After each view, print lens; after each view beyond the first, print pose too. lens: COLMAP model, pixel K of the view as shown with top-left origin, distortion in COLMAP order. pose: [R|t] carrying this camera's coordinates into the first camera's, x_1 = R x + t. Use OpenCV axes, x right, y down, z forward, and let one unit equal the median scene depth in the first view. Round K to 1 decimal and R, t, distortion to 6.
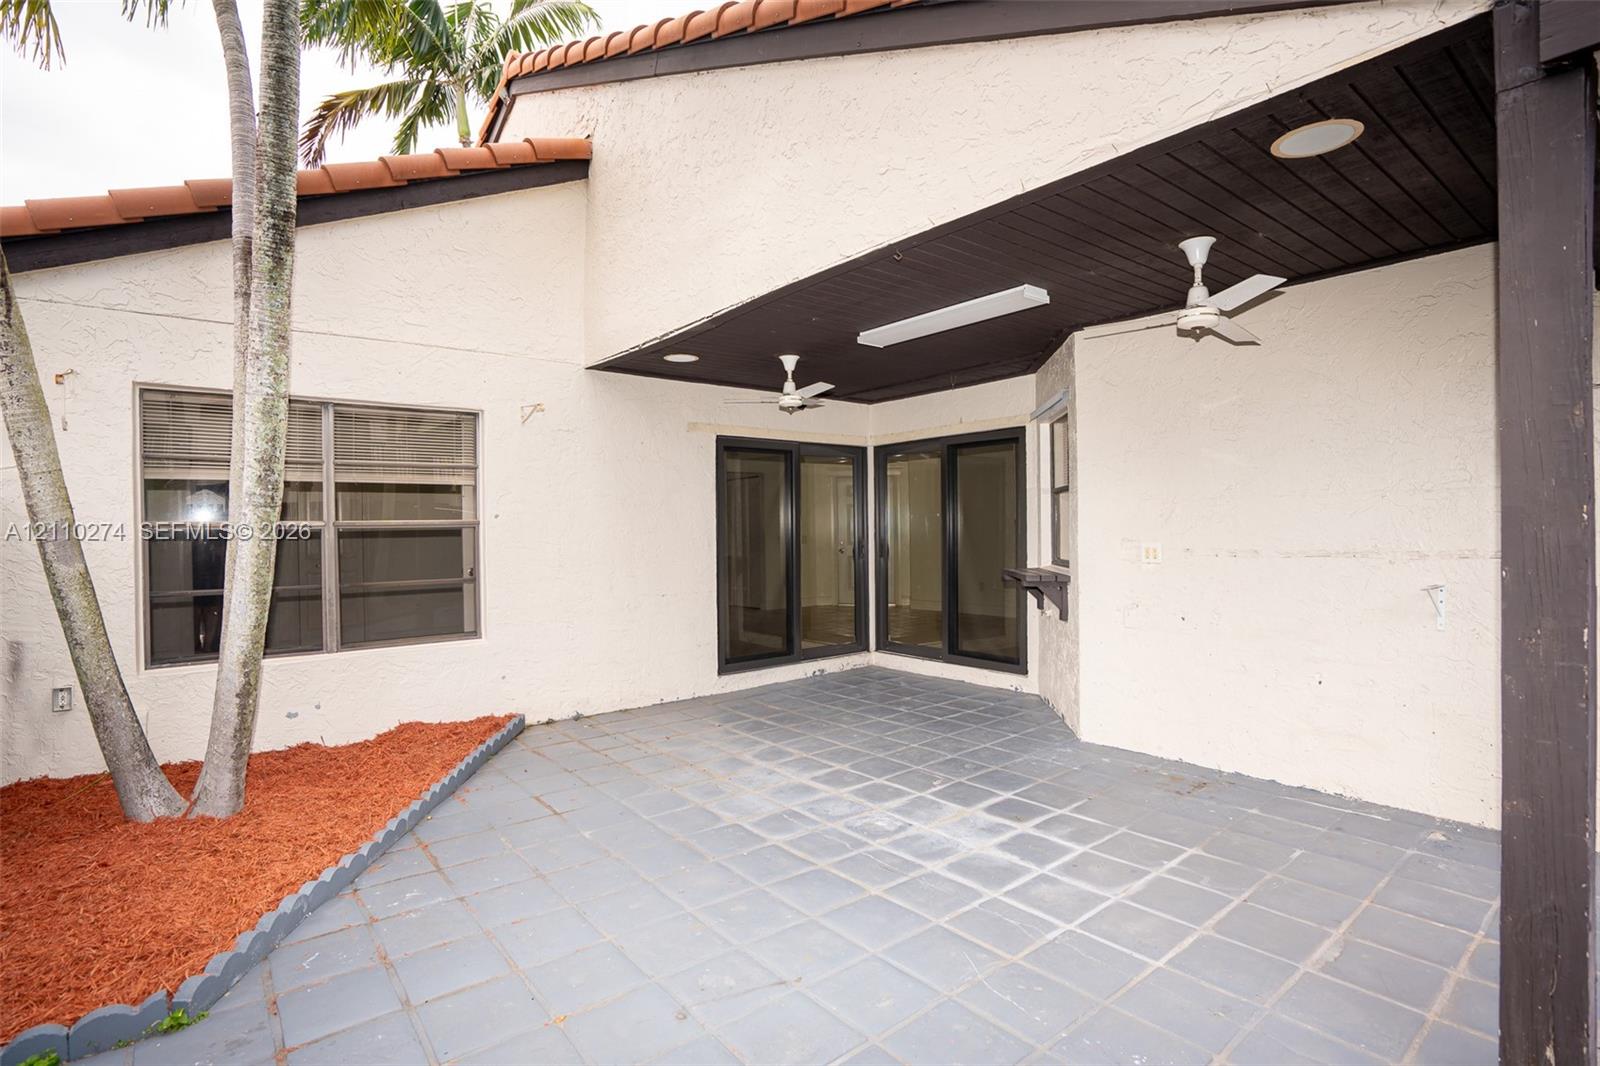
lens RADIAL K [[782.5, 0, 800.0], [0, 782.5, 533.0], [0, 0, 1]] dist [-0.037785, 0.000350]
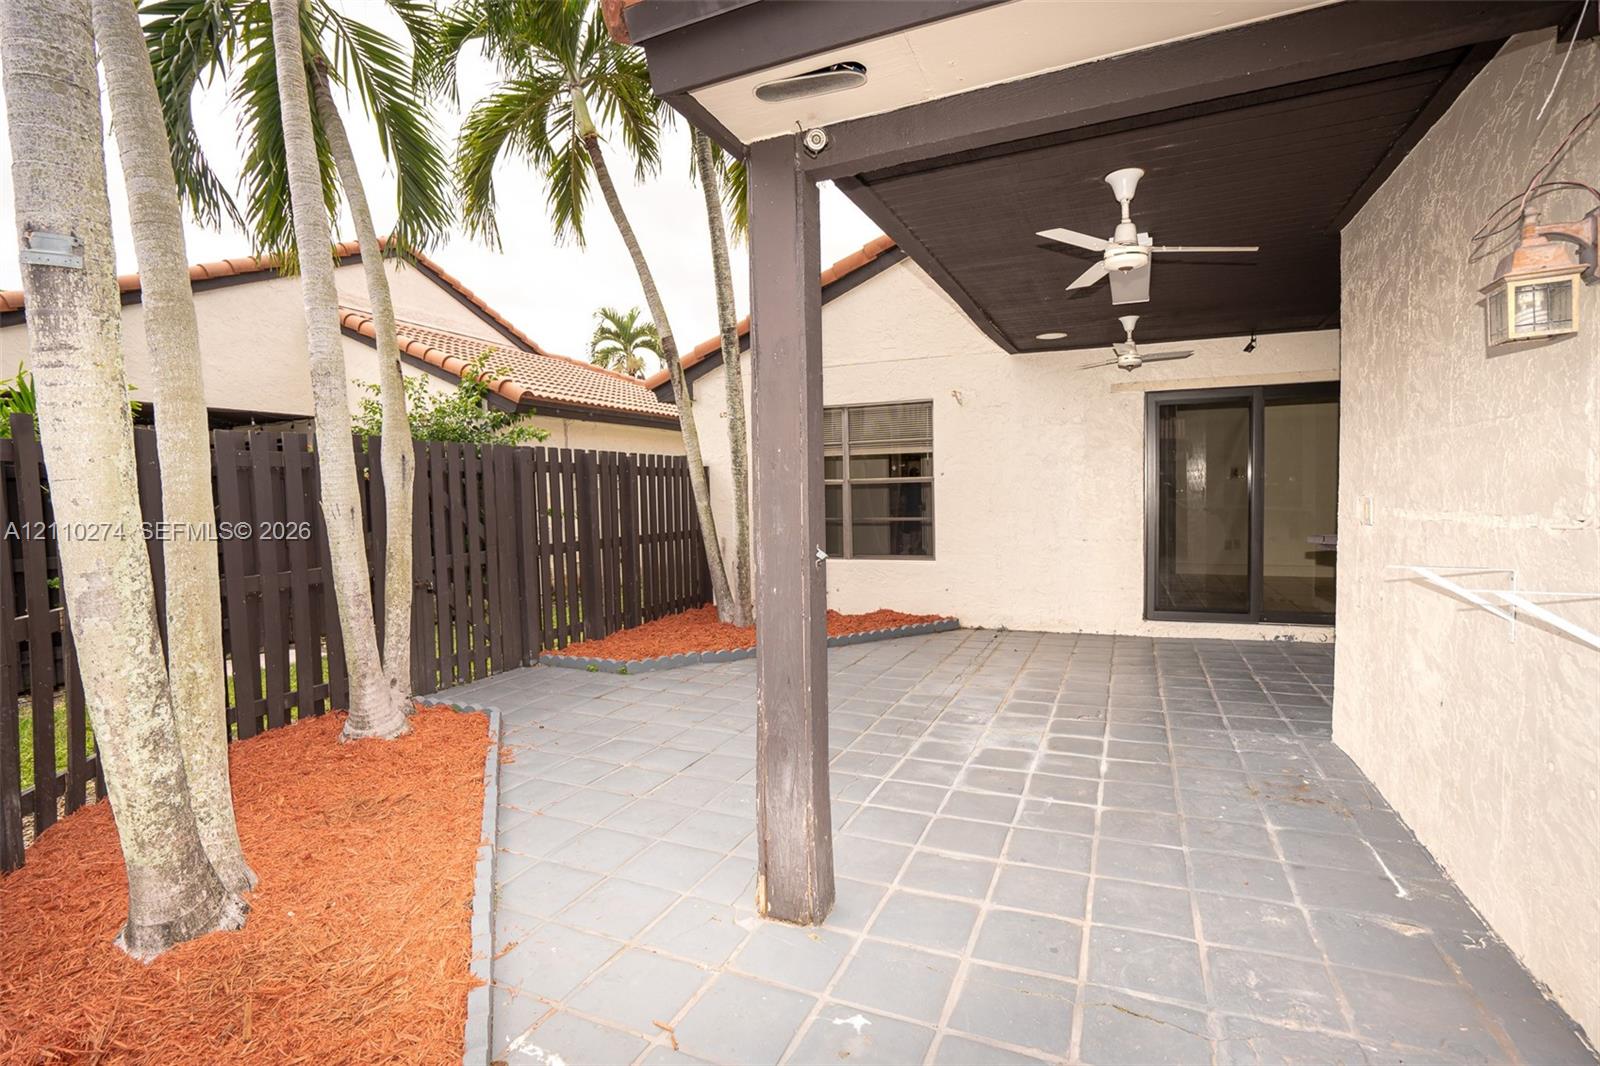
lens RADIAL K [[782.5, 0, 800.0], [0, 782.5, 533.0], [0, 0, 1]] dist [-0.037785, 0.000350]
pose [[0.452713, 0.050134, -0.890246, 0.941881], [0.004098, 0.998291, 0.058302, 0.003154], [0.891647, -0.030043, 0.451733, 0.175002]]
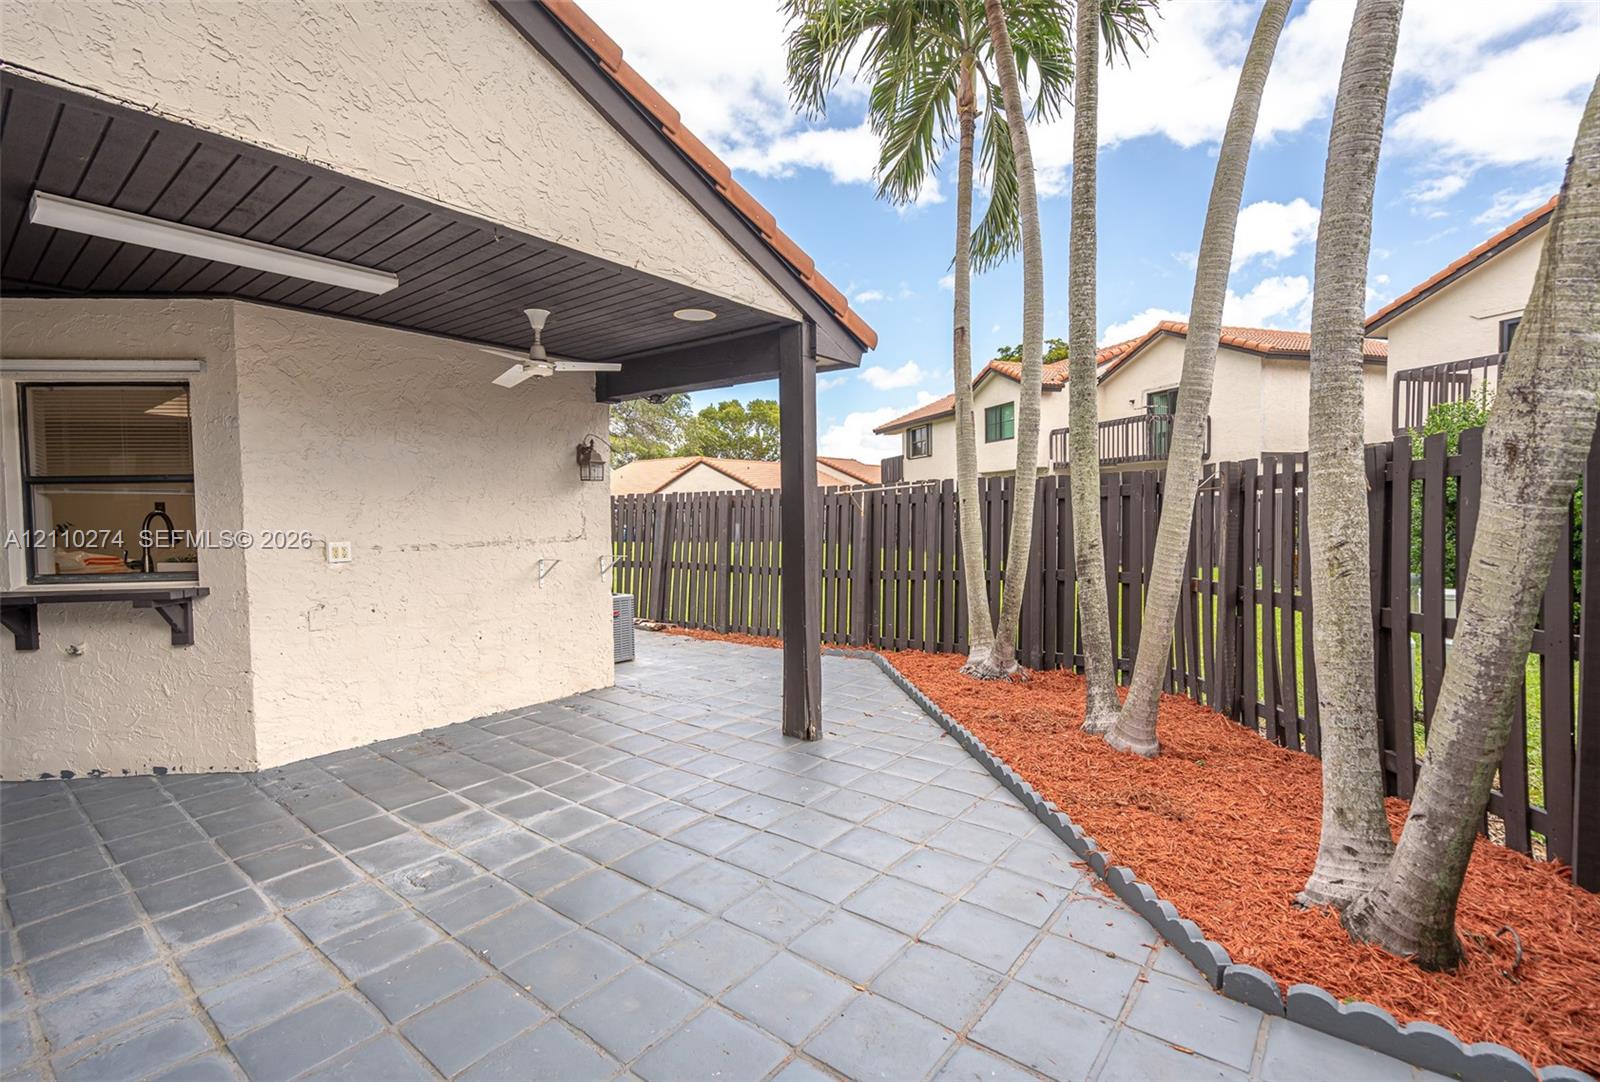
lens RADIAL K [[721.7, 0, 800.0], [0, 721.7, 541.0], [0, 0, 1]] dist [-0.001571, -0.000442]
pose [[-0.215012, -0.025991, 0.976265, -0.649406], [0.021232, 0.999285, 0.031280, -0.006043], [-0.976381, 0.027453, -0.214306, 0.661621]]
